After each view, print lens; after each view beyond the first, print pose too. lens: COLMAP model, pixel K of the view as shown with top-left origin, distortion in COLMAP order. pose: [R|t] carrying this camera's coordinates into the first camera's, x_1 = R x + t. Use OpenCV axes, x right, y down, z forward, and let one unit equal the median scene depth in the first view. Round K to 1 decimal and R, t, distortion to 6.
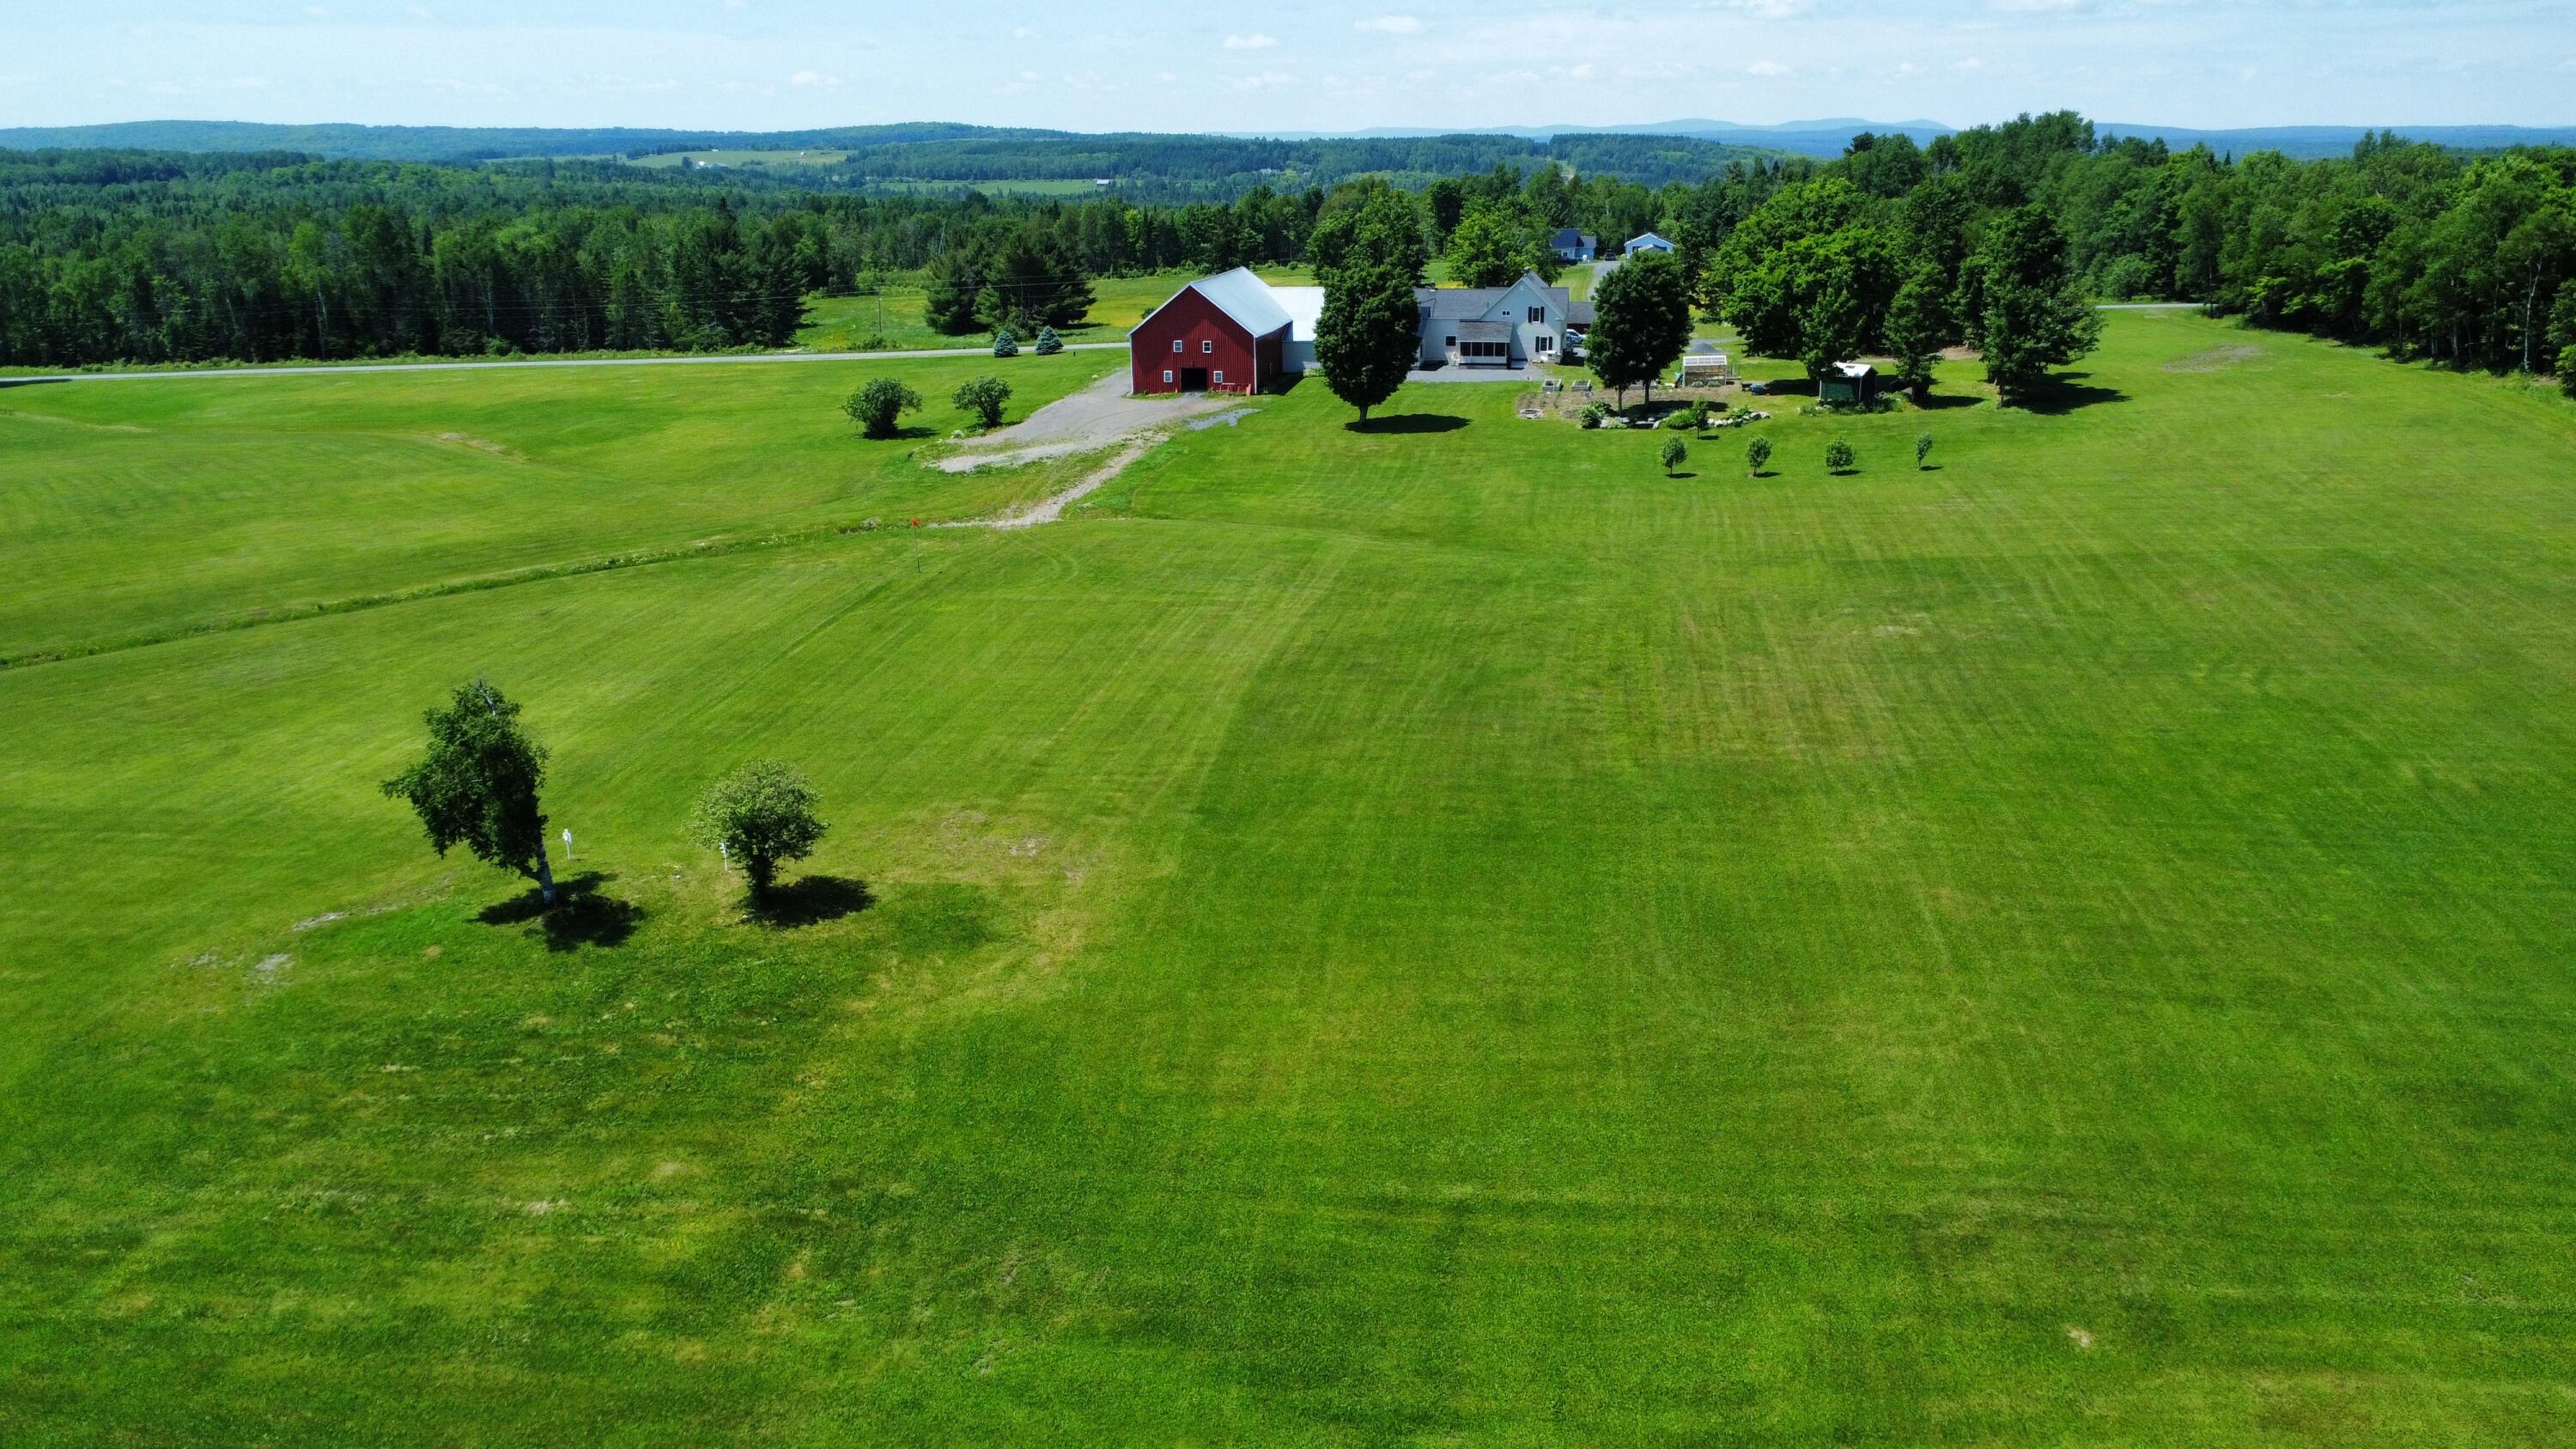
lens RADIAL K [[1913.3, 0, 1284.0], [0, 1913.3, 731.2], [0, 0, 1]] dist [0.011131, 0.002914]
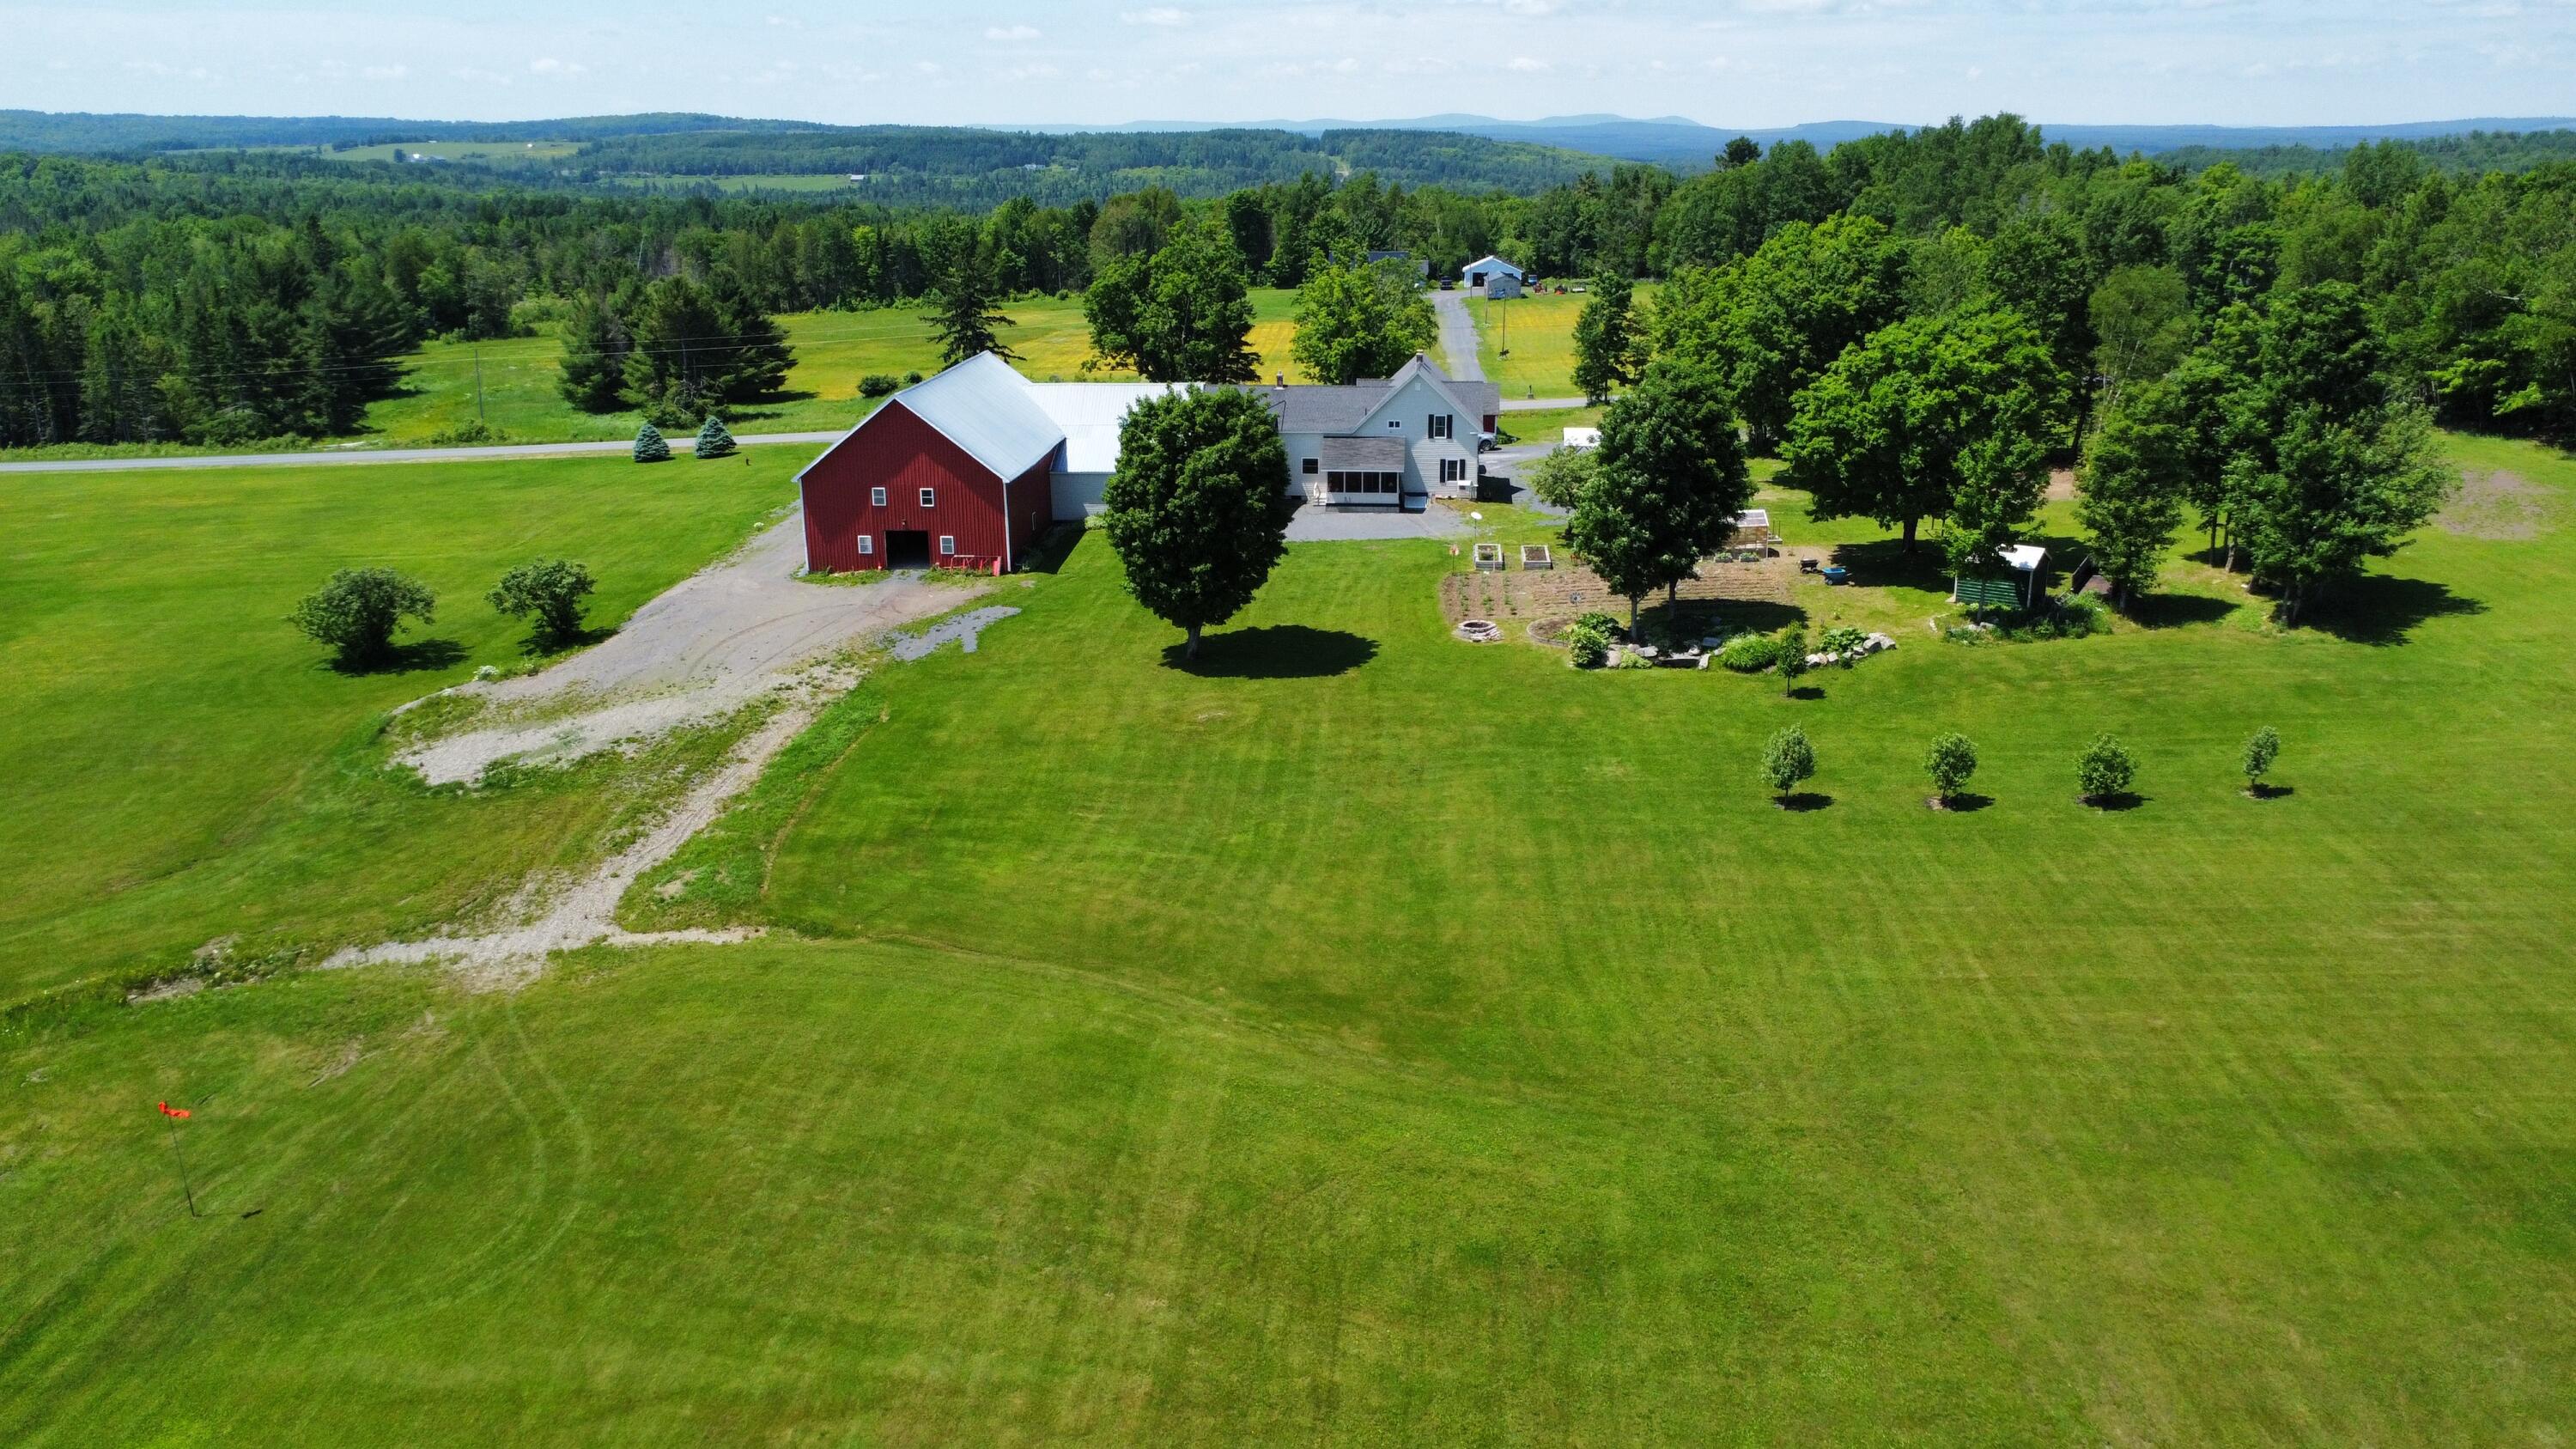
lens RADIAL K [[1913.3, 0, 1283.0], [0, 1913.3, 718.4], [0, 0, 1]] dist [0.011131, 0.002914]
pose [[0.993225, -0.030367, 0.112171, 0.002170], [0.030675, 0.999529, -0.001026, -0.124656], [-0.112087, 0.004460, 0.993688, 0.374224]]
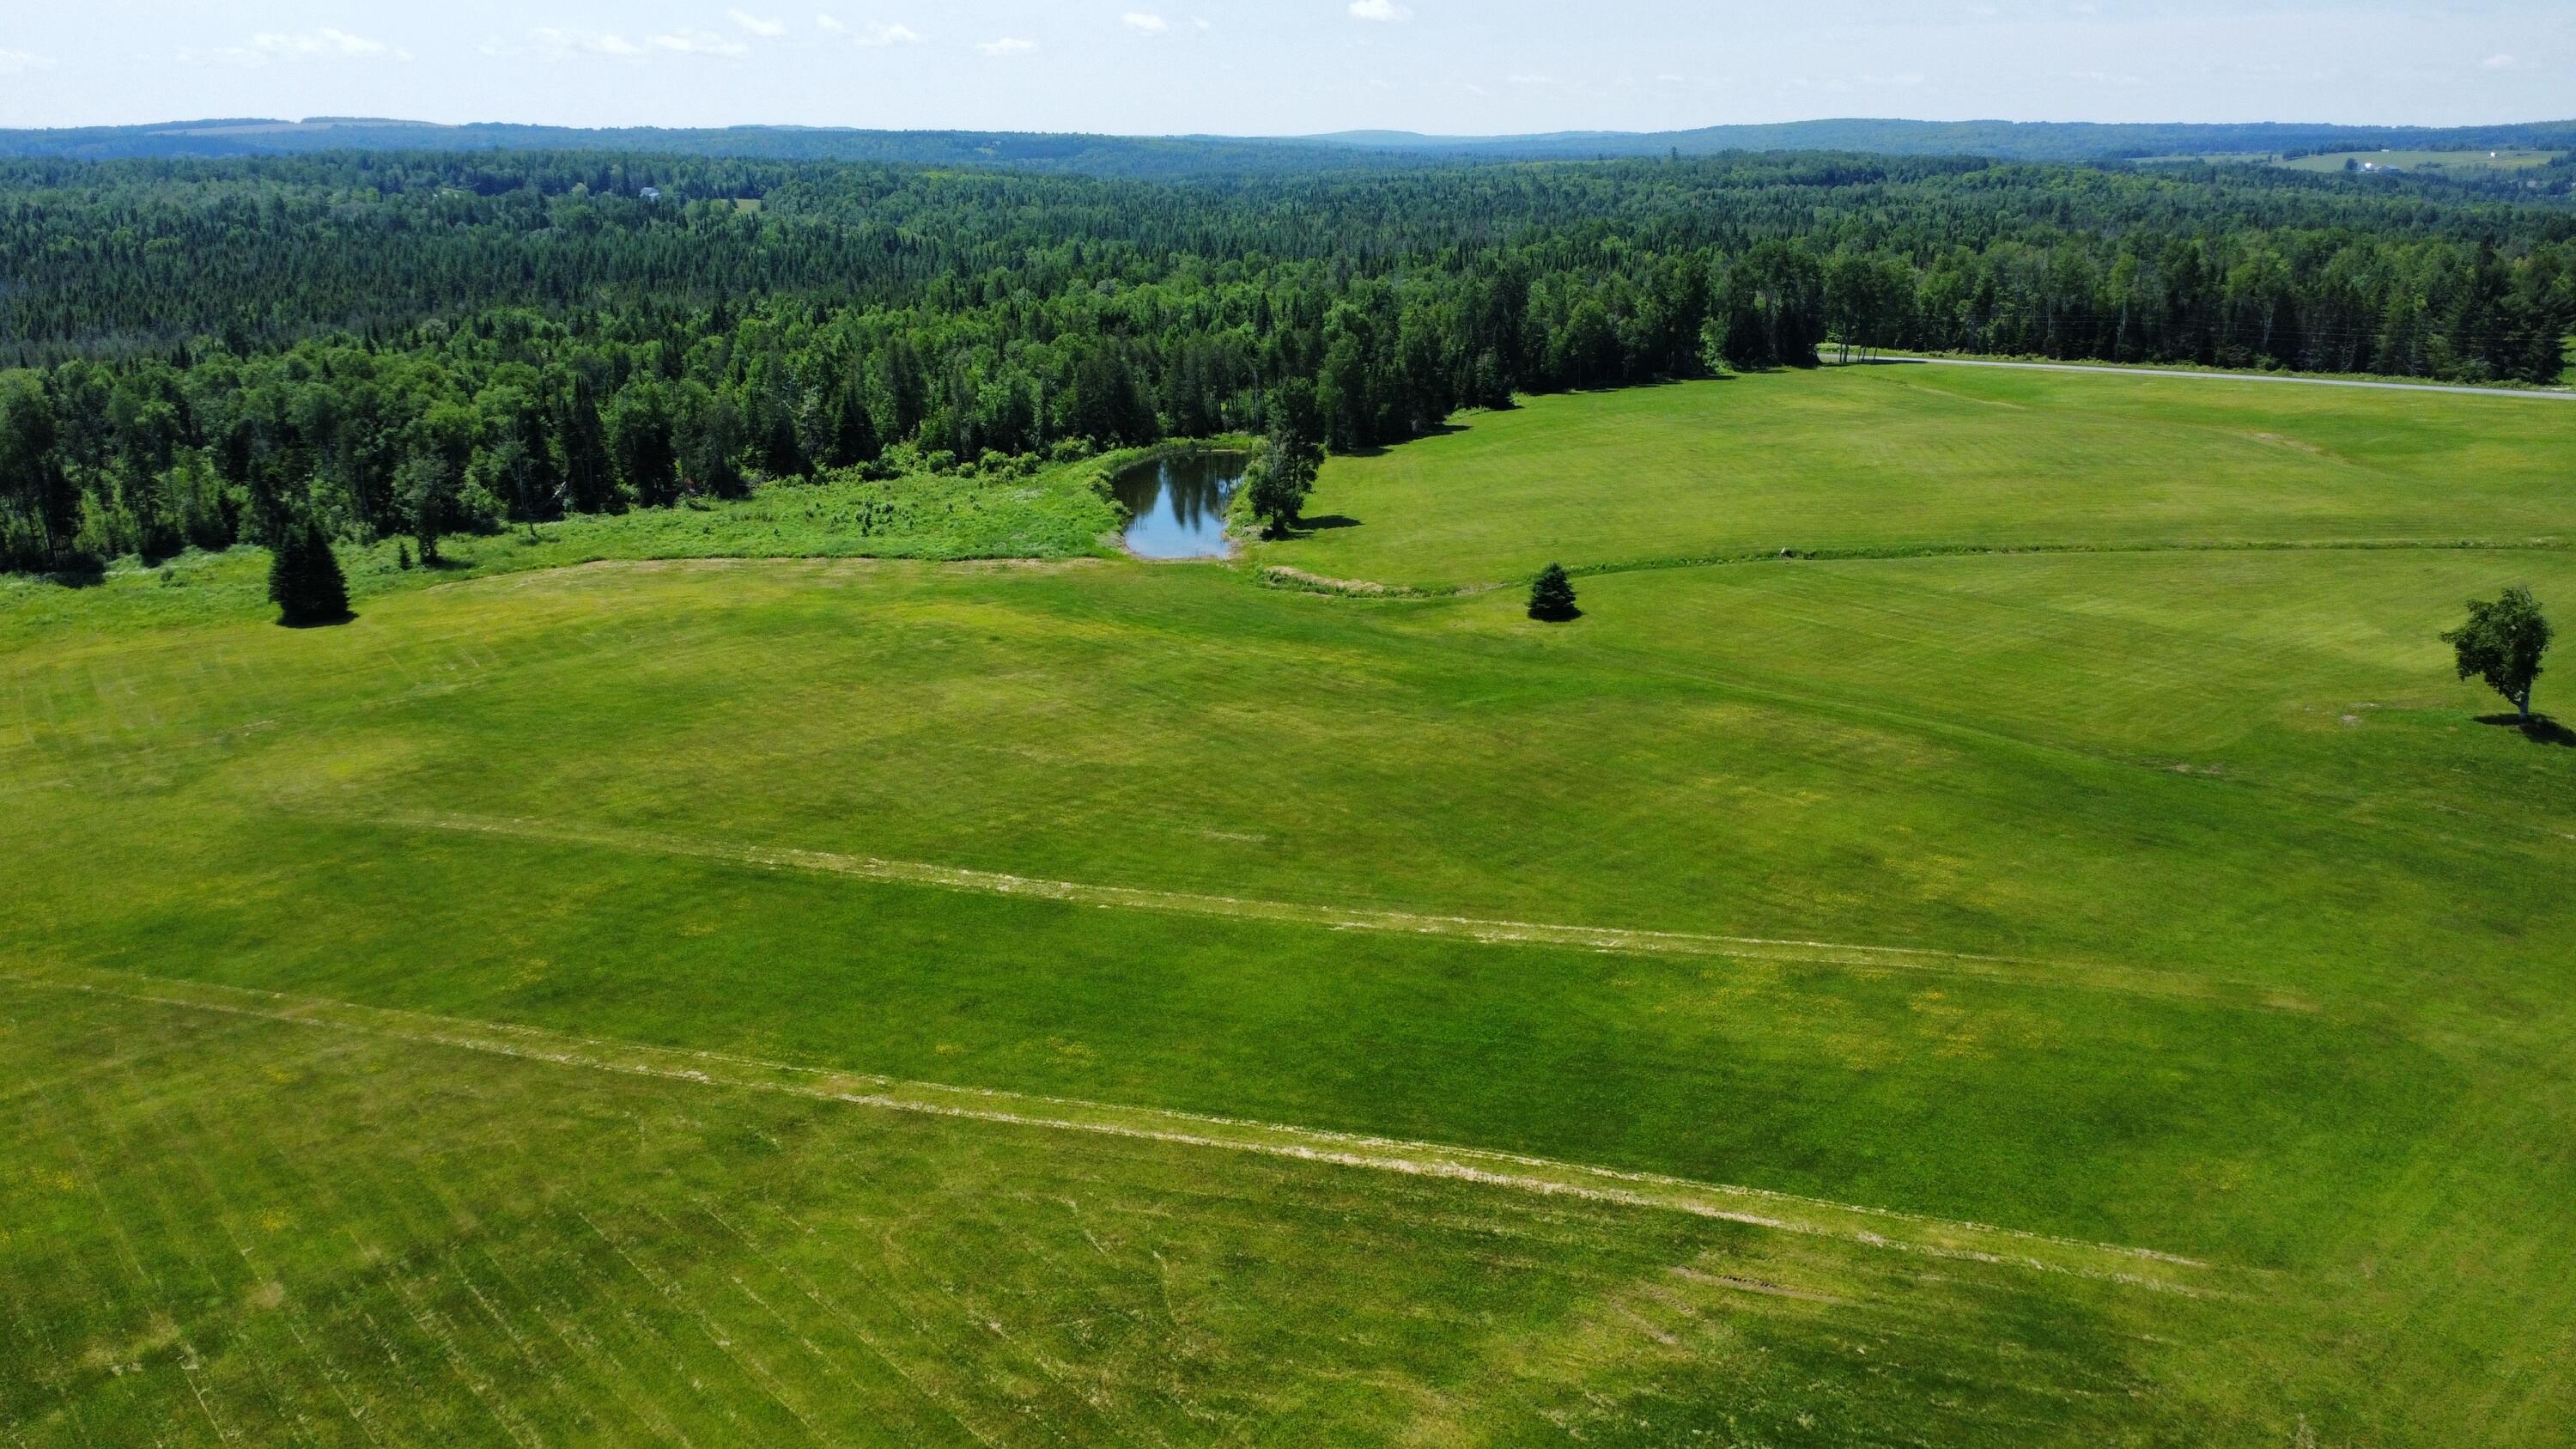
lens RADIAL K [[1913.3, 0, 1271.4], [0, 1913.3, 731.5], [0, 0, 1]] dist [0.011131, 0.002914]
pose [[0.714748, 0.212896, -0.666191, -0.012262], [-0.210188, 0.973896, 0.085722, 0.075364], [0.667051, 0.078756, 0.740838, -0.417733]]
